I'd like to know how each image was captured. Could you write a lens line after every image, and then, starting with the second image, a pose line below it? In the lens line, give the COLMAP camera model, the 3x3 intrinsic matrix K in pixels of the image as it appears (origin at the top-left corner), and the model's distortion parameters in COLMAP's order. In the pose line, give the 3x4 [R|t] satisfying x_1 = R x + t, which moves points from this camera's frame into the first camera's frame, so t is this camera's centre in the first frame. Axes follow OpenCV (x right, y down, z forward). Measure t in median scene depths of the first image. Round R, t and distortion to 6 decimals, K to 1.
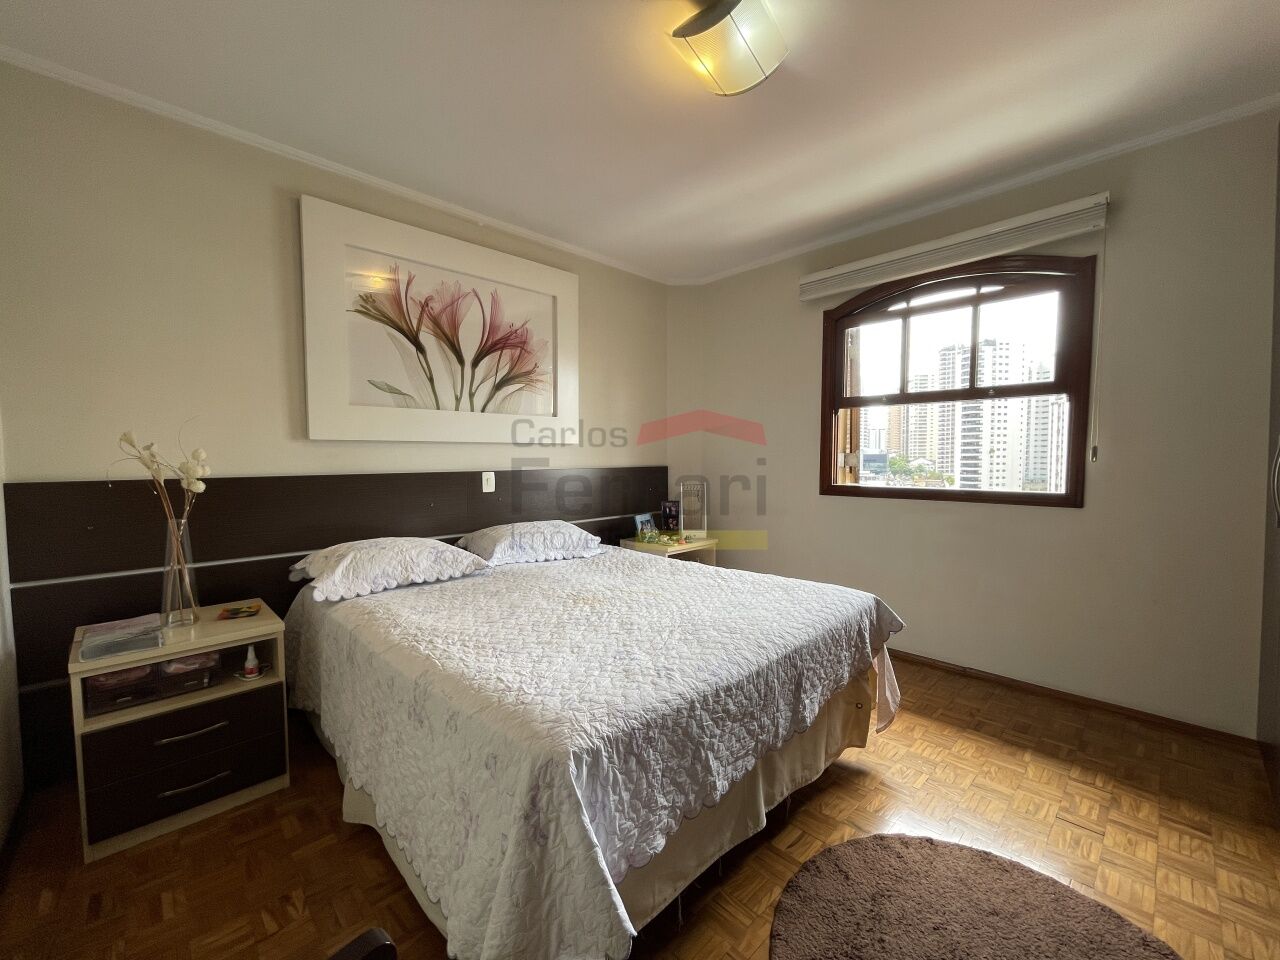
lens RADIAL K [[522.4, 0, 629.4], [0, 522.4, 484.1], [0, 0, 1]] dist [-0.006742, 0.000486]
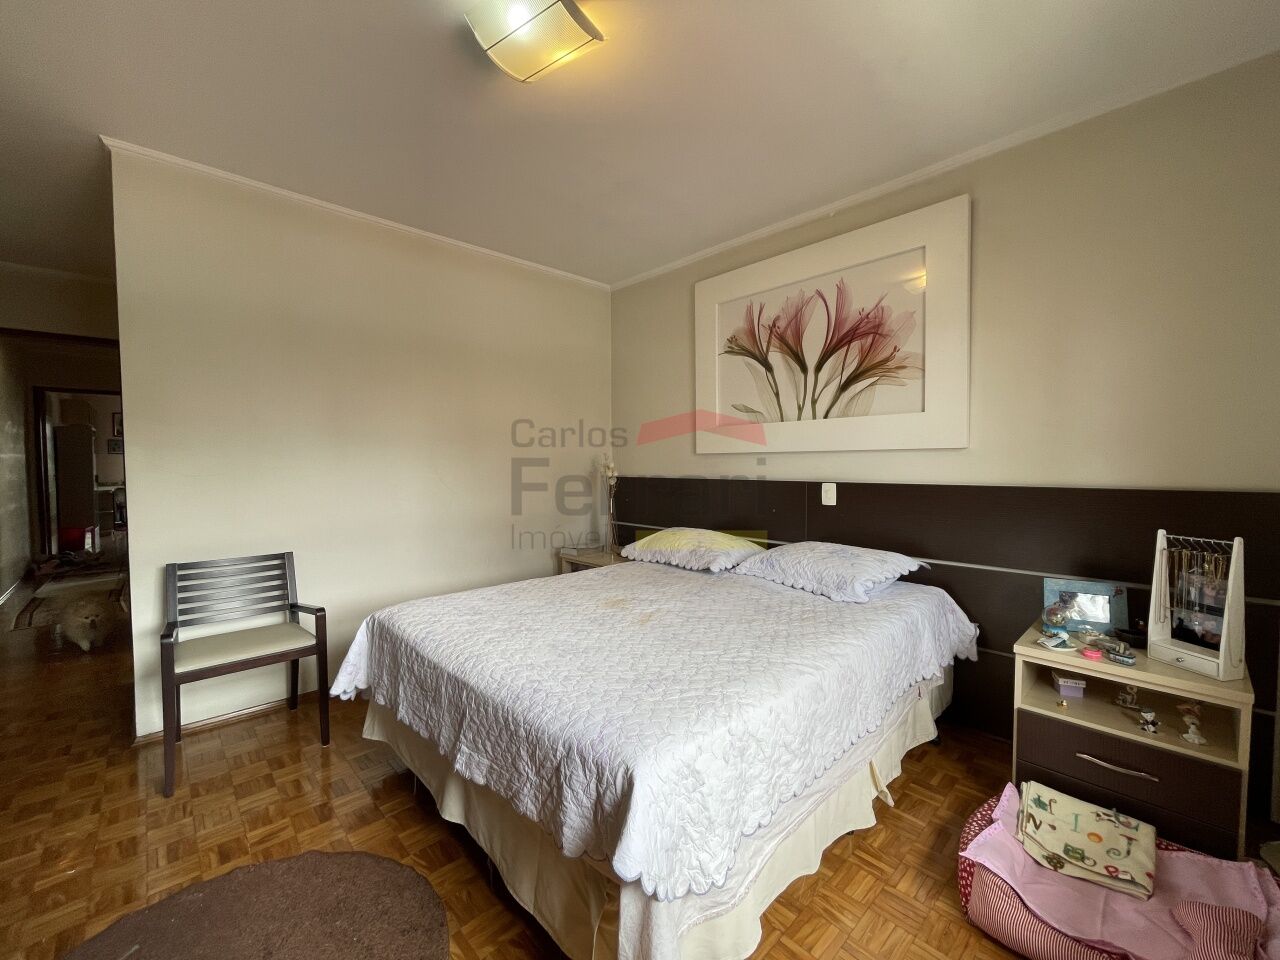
lens RADIAL K [[522.4, 0, 637.0], [0, 522.4, 484.3], [0, 0, 1]] dist [-0.006742, 0.000486]
pose [[-0.007865, 0.031549, -0.999471, 0.652595], [-0.061441, 0.997598, 0.031973, -0.031292], [0.998080, 0.061660, -0.005908, 0.688727]]
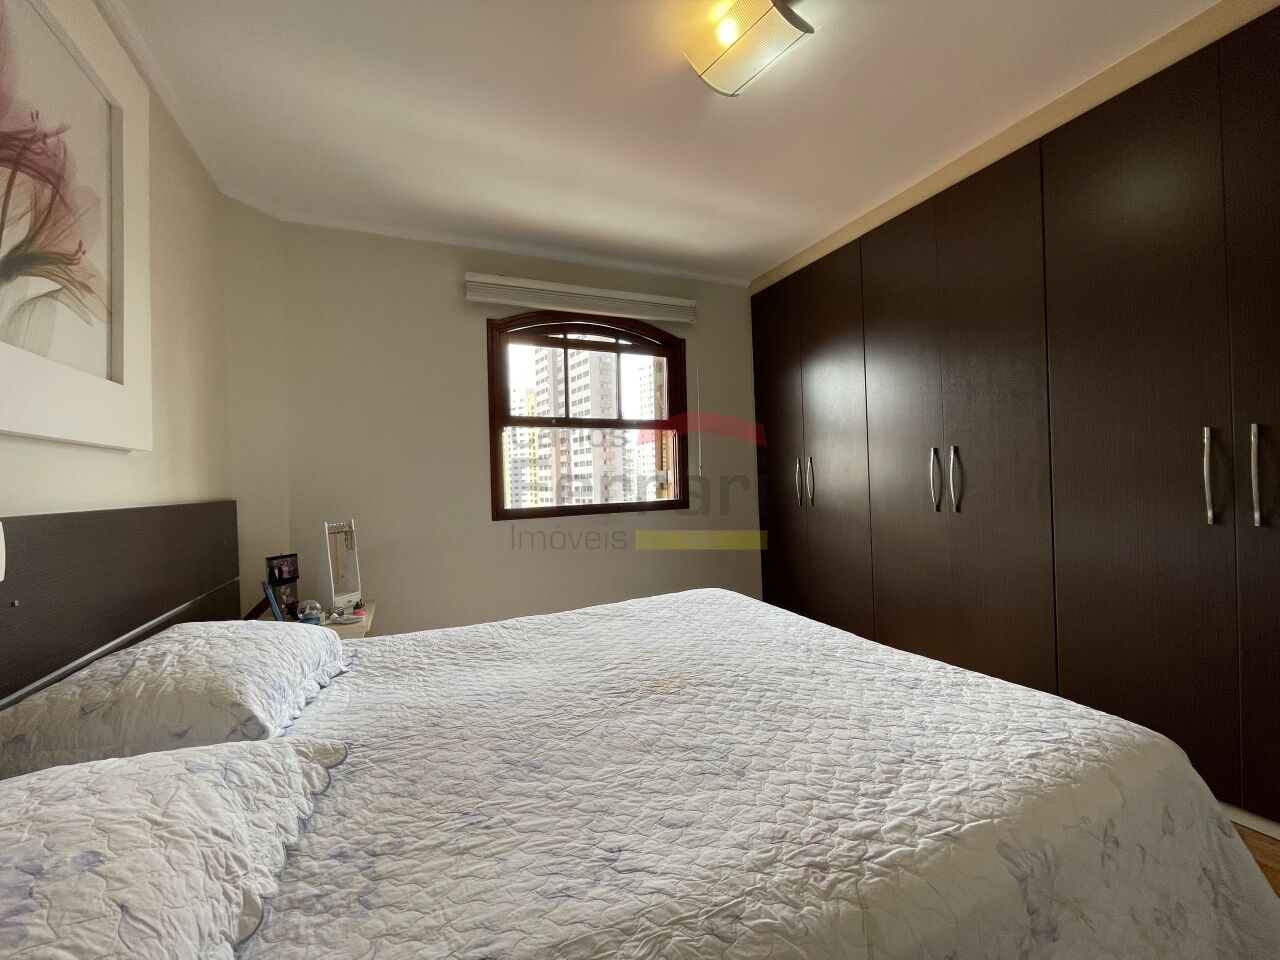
lens RADIAL K [[522.4, 0, 655.4], [0, 522.4, 480.7], [0, 0, 1]] dist [-0.006742, 0.000486]
pose [[0.311335, -0.006584, 0.950278, -0.453002], [0.080447, 0.996569, -0.019452, -0.009215], [-0.946889, 0.082503, 0.310796, 0.521747]]
